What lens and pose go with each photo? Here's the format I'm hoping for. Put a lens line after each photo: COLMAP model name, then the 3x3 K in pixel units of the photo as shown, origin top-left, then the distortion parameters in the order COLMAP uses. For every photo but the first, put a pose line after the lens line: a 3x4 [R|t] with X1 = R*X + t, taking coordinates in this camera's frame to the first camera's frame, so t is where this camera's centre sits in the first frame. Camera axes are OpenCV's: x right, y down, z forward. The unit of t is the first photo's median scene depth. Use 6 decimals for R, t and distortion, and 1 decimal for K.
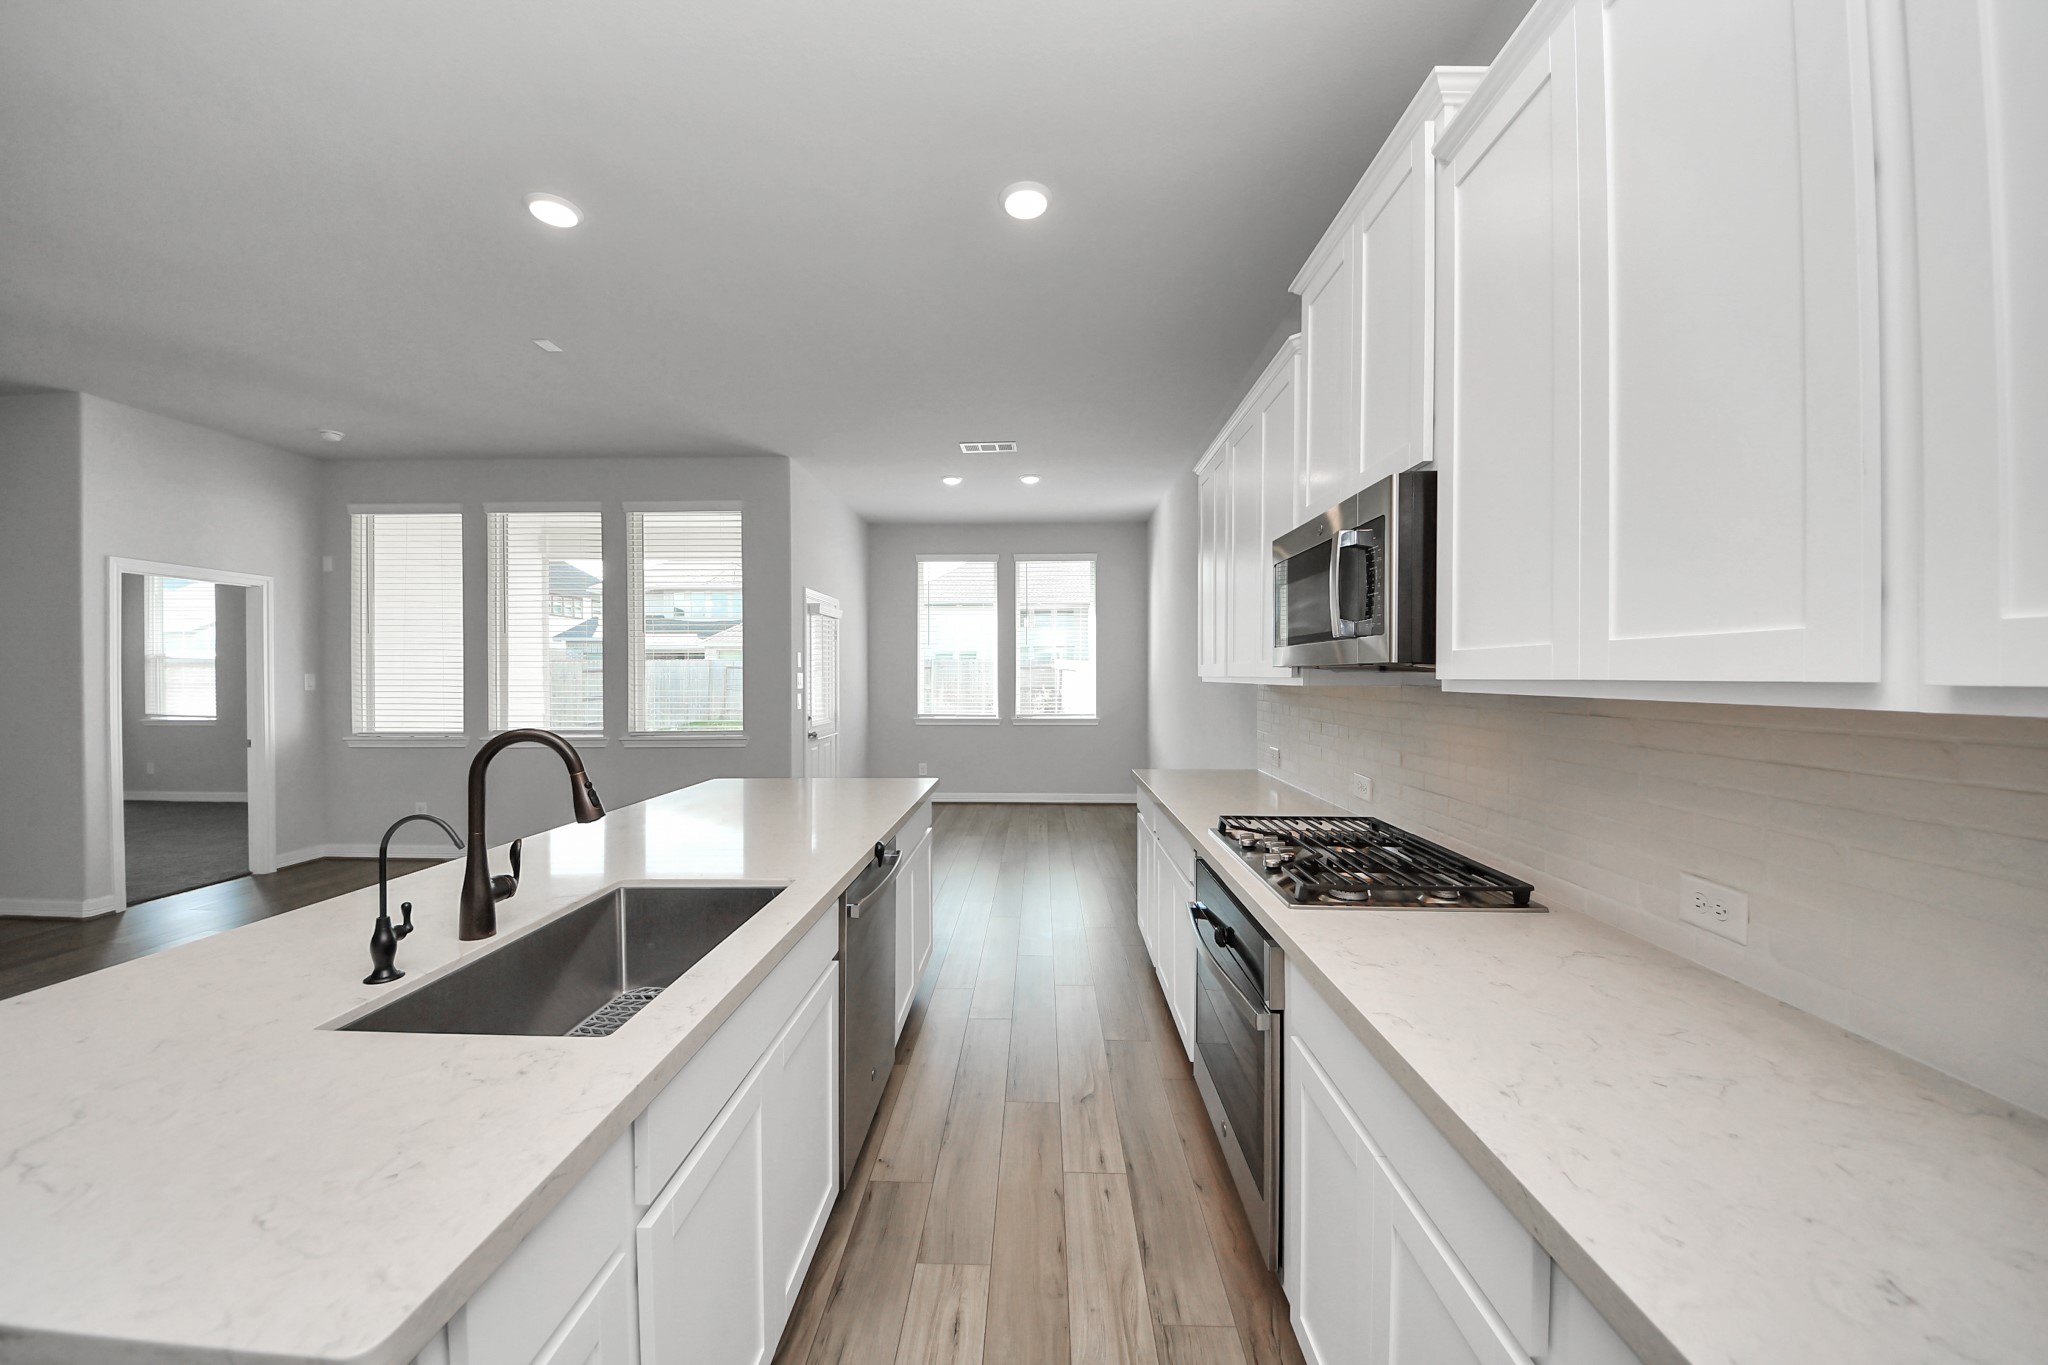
lens RADIAL K [[731.6, 0, 1030.8], [0, 731.6, 684.4], [0, 0, 1]] dist [0.000344, -0.005695]
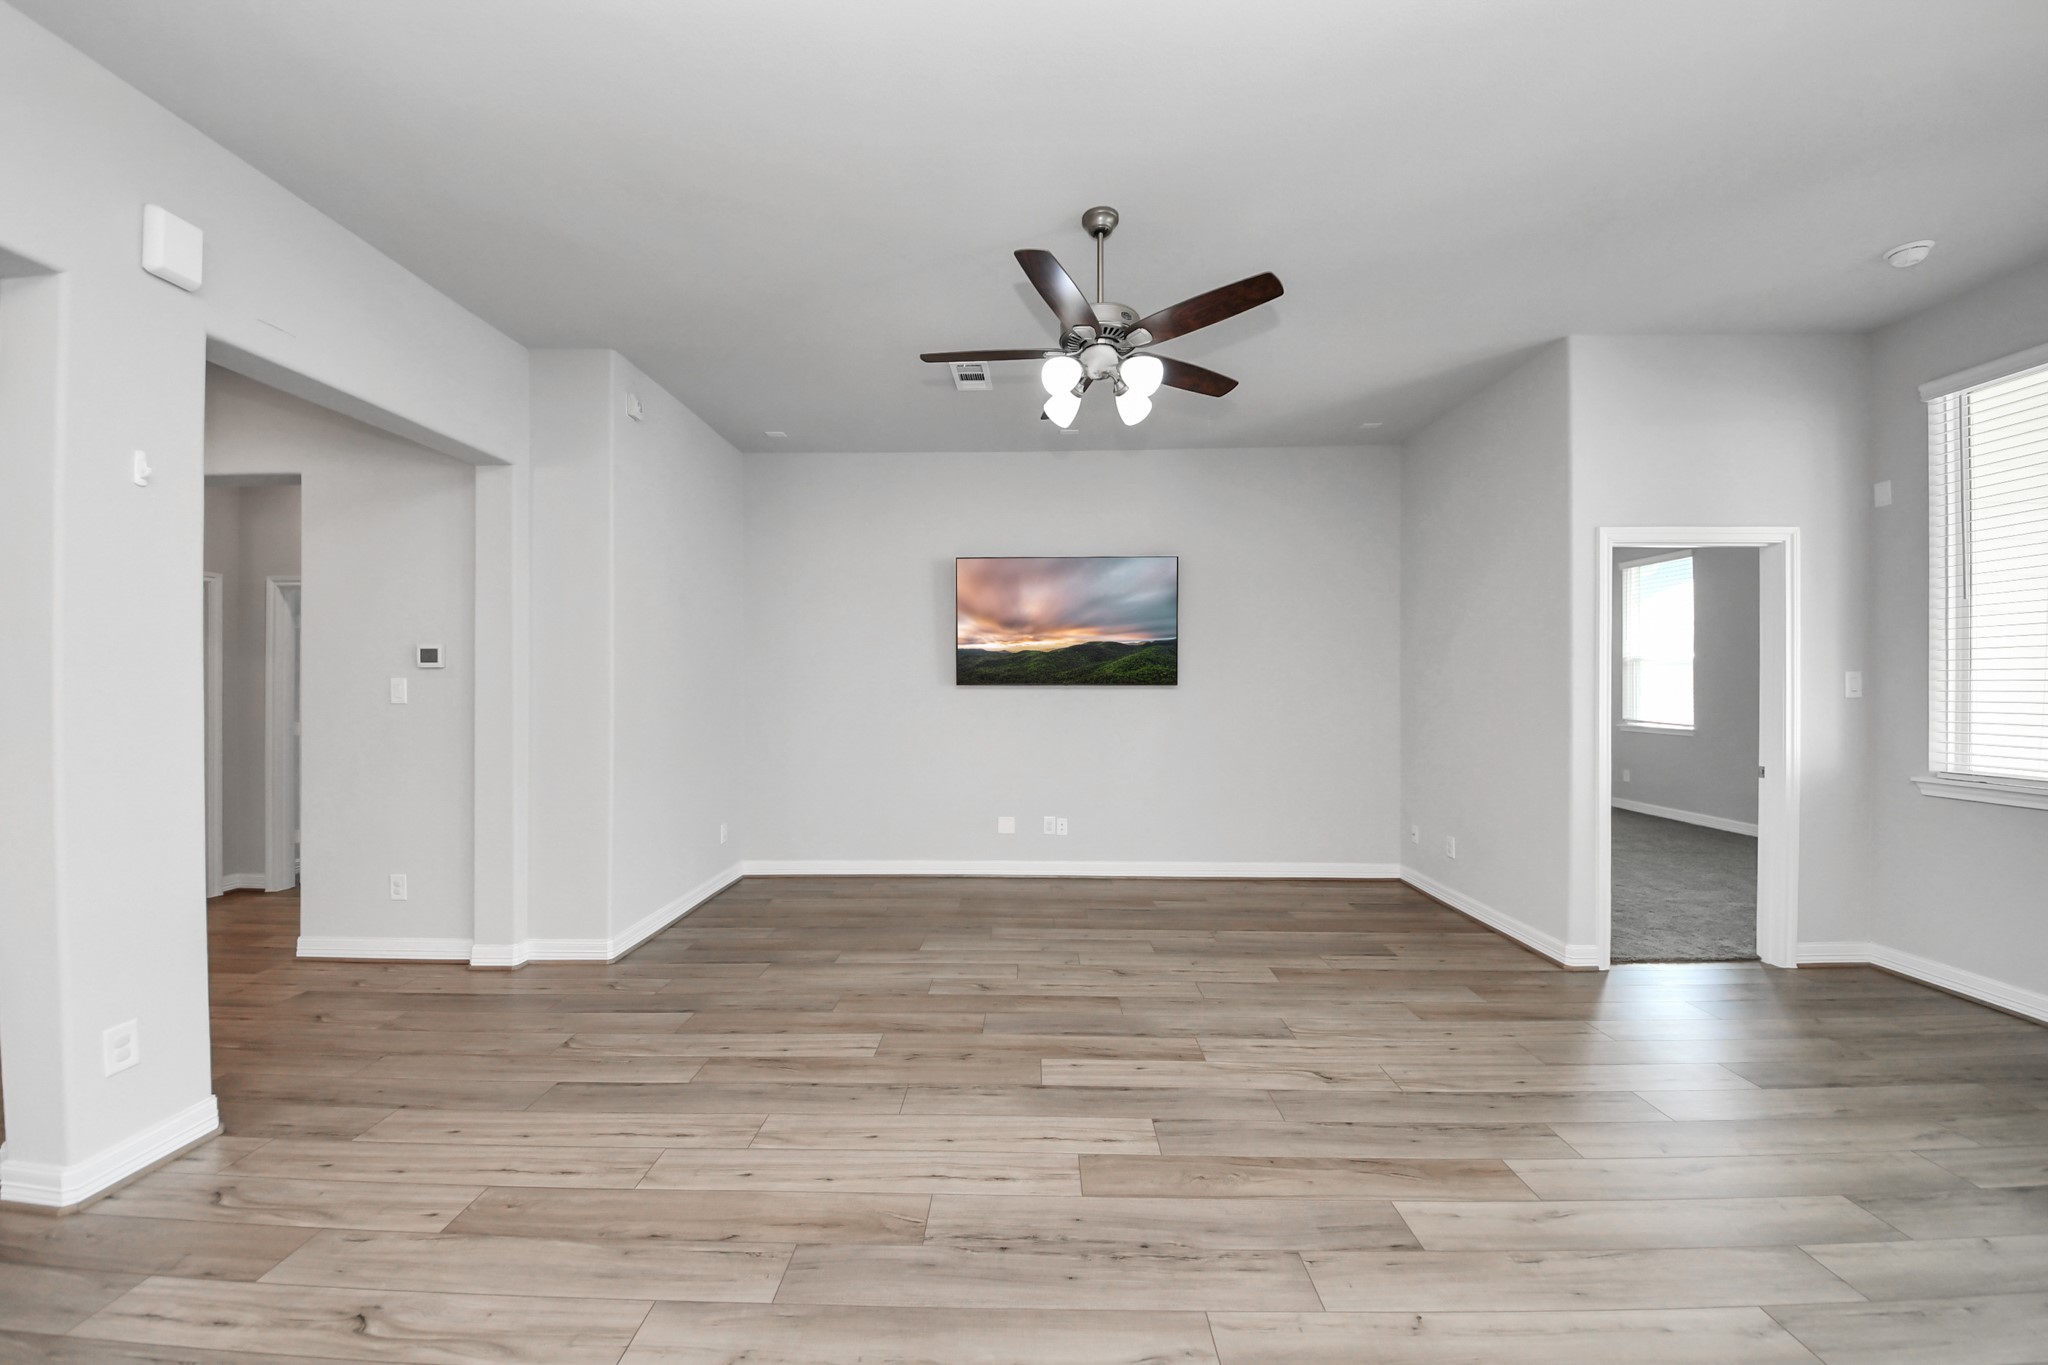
lens RADIAL K [[729.0, 0, 1029.8], [0, 729.0, 691.0], [0, 0, 1]] dist [0.021110, -0.012973]
pose [[0.004166, 0.007068, -0.999966, -0.381217], [-0.008840, 0.999936, 0.007031, 0.004971], [0.999952, 0.008811, 0.004228, 0.299962]]
